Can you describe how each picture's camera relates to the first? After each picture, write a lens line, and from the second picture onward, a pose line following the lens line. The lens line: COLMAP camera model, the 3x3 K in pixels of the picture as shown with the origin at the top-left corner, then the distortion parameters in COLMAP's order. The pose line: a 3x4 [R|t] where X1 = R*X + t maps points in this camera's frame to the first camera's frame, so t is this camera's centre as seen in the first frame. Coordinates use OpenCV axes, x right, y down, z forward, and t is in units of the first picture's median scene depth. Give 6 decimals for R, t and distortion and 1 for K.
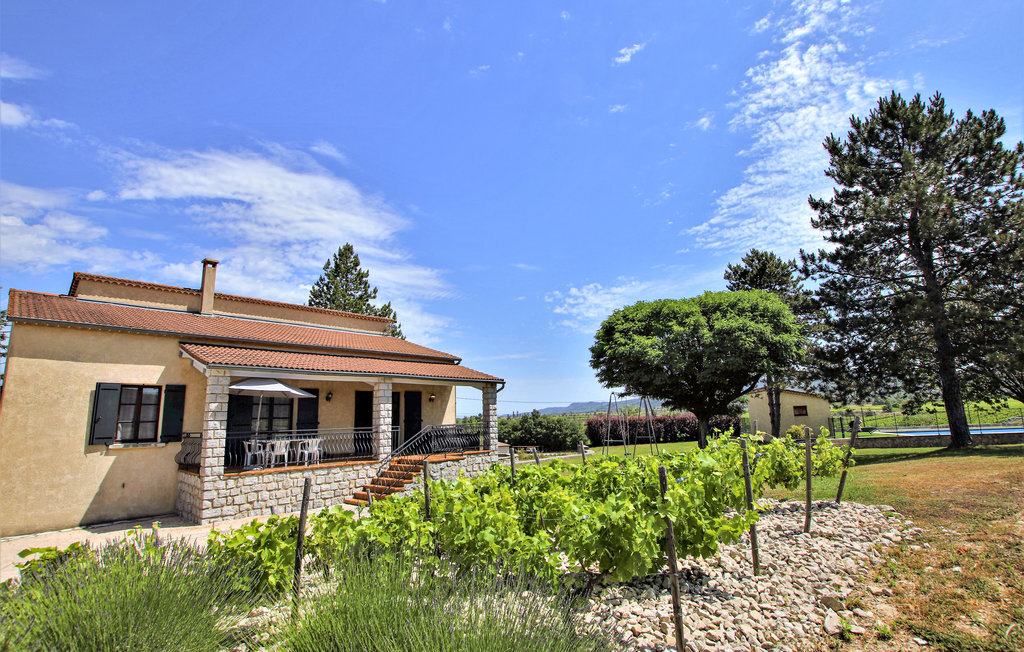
lens RADIAL K [[506.9, 0, 512.0], [0, 506.9, 326.0], [0, 0, 1]] dist [-0.029073, 0.000611]
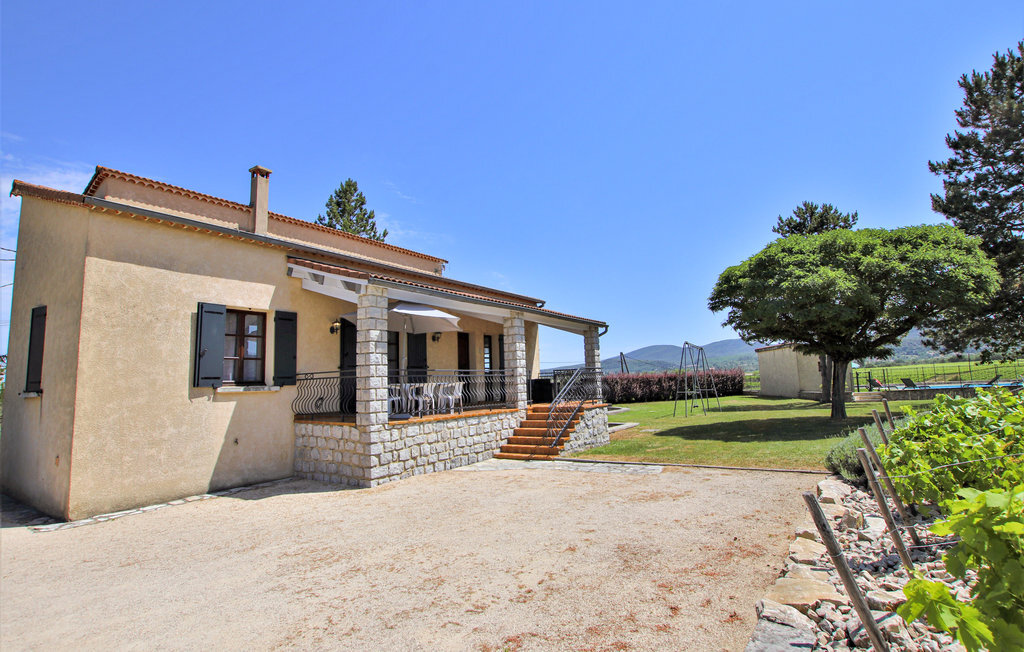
lens RADIAL K [[506.9, 0, 512.0], [0, 506.9, 326.0], [0, 0, 1]] dist [-0.029073, 0.000611]
pose [[0.989135, 0.013736, 0.146368, -0.454310], [-0.022855, 0.997888, 0.060803, 0.086796], [-0.145224, -0.063488, 0.987360, 0.192366]]
